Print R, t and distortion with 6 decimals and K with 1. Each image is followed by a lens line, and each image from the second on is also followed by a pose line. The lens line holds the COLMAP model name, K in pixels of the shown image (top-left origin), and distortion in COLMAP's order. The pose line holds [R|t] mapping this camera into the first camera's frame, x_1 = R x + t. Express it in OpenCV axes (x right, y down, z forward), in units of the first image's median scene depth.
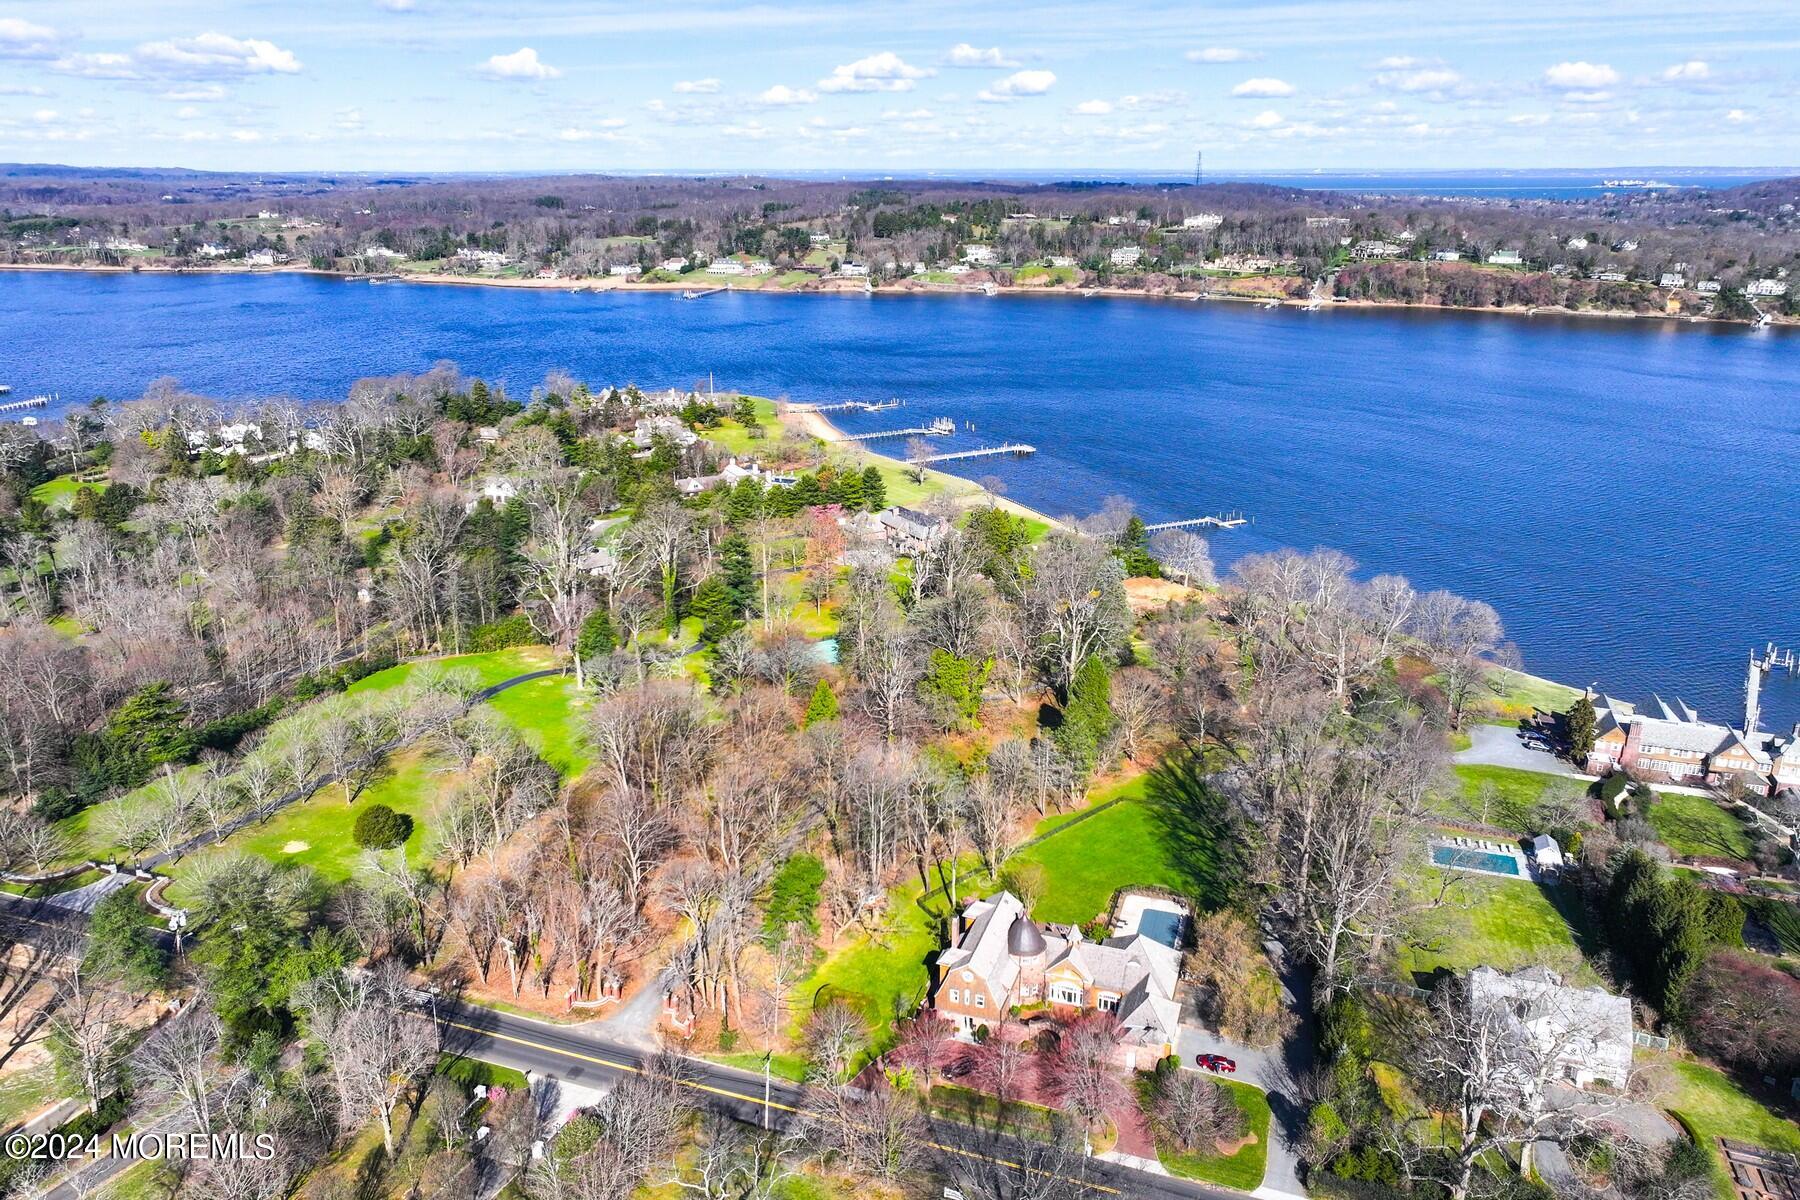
lens RADIAL K [[1300.8, 0, 894.1], [0, 1300.8, 603.7], [0, 0, 1]] dist [0.002573, 0.005576]
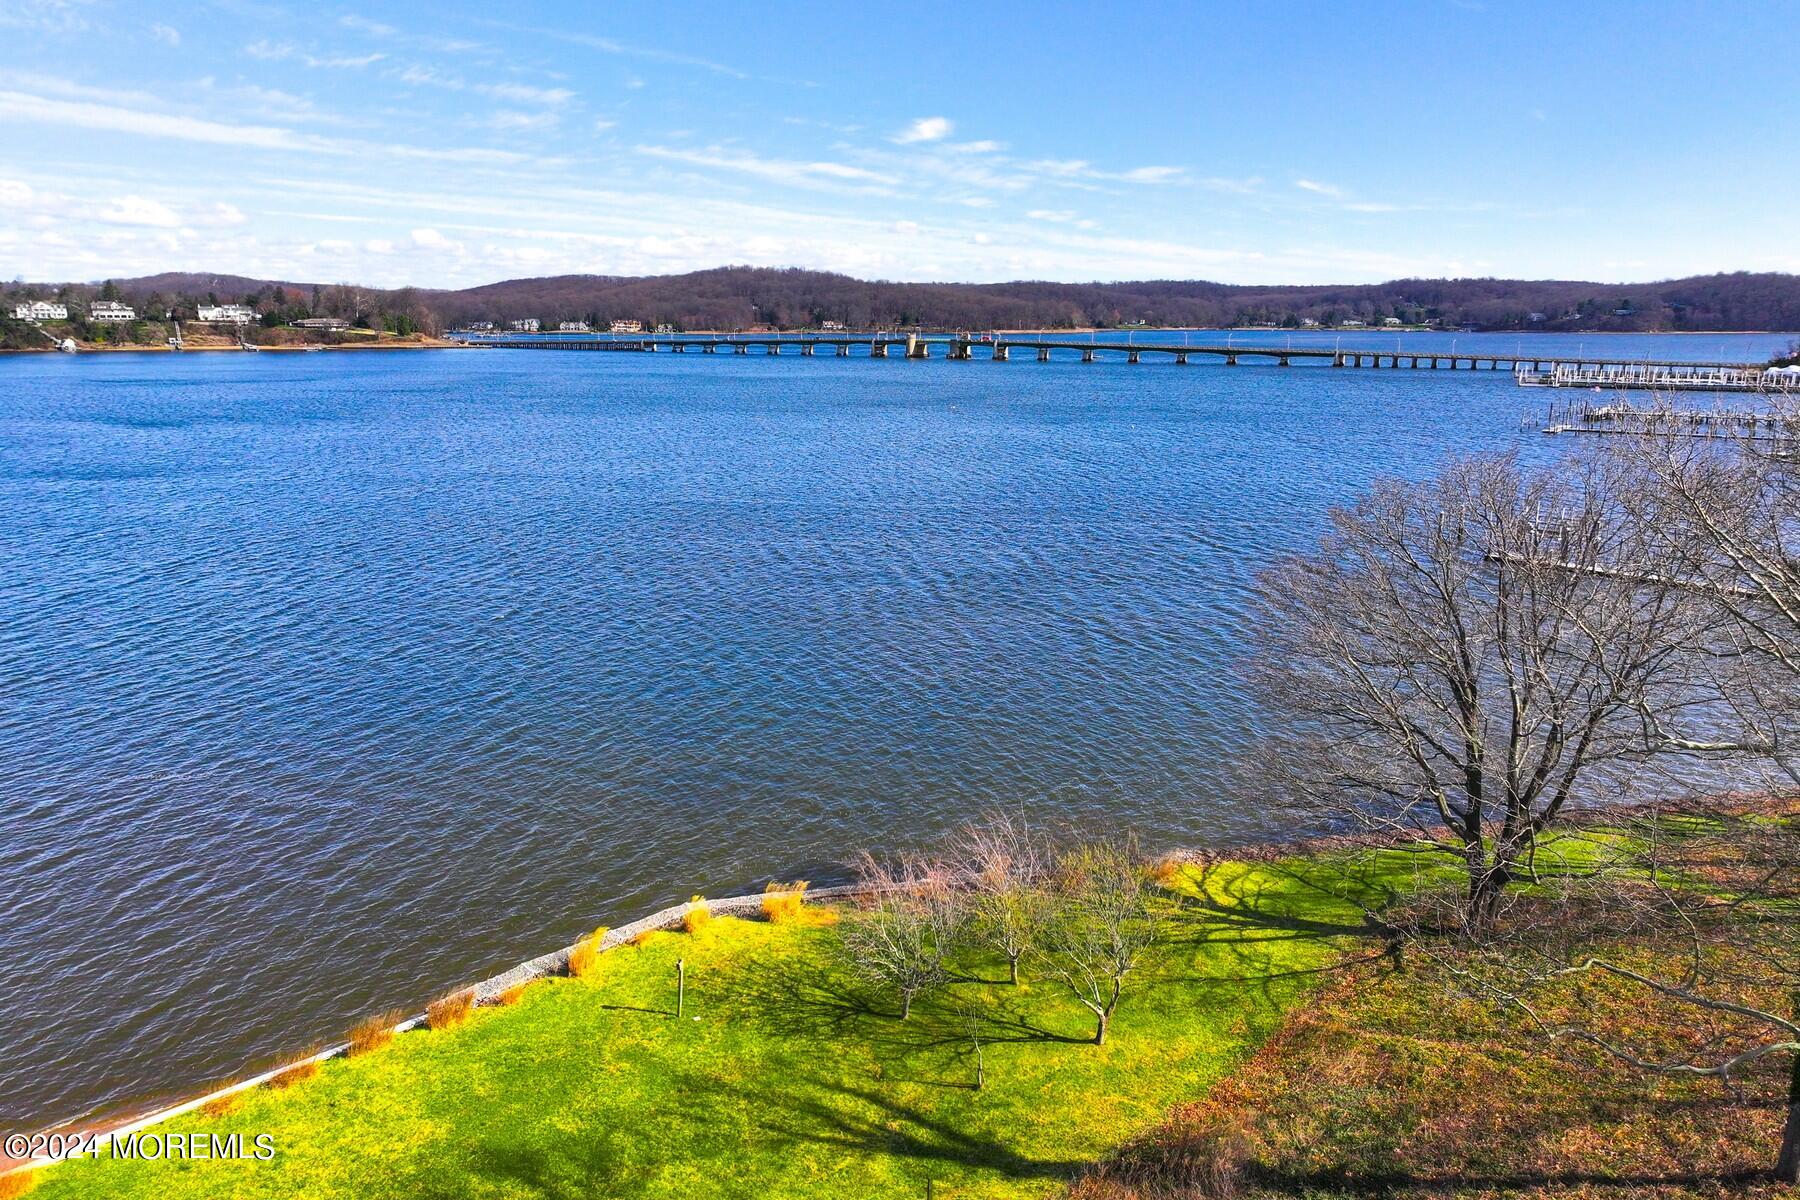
lens RADIAL K [[1263.2, 0, 897.5], [0, 1263.2, 599.9], [0, 0, 1]] dist [-0.005139, 0.025320]
pose [[0.295812, -0.207971, 0.932332, 0.063477], [0.301123, 0.946552, 0.115602, -0.010267], [-0.906543, 0.246550, 0.342626, 0.263369]]
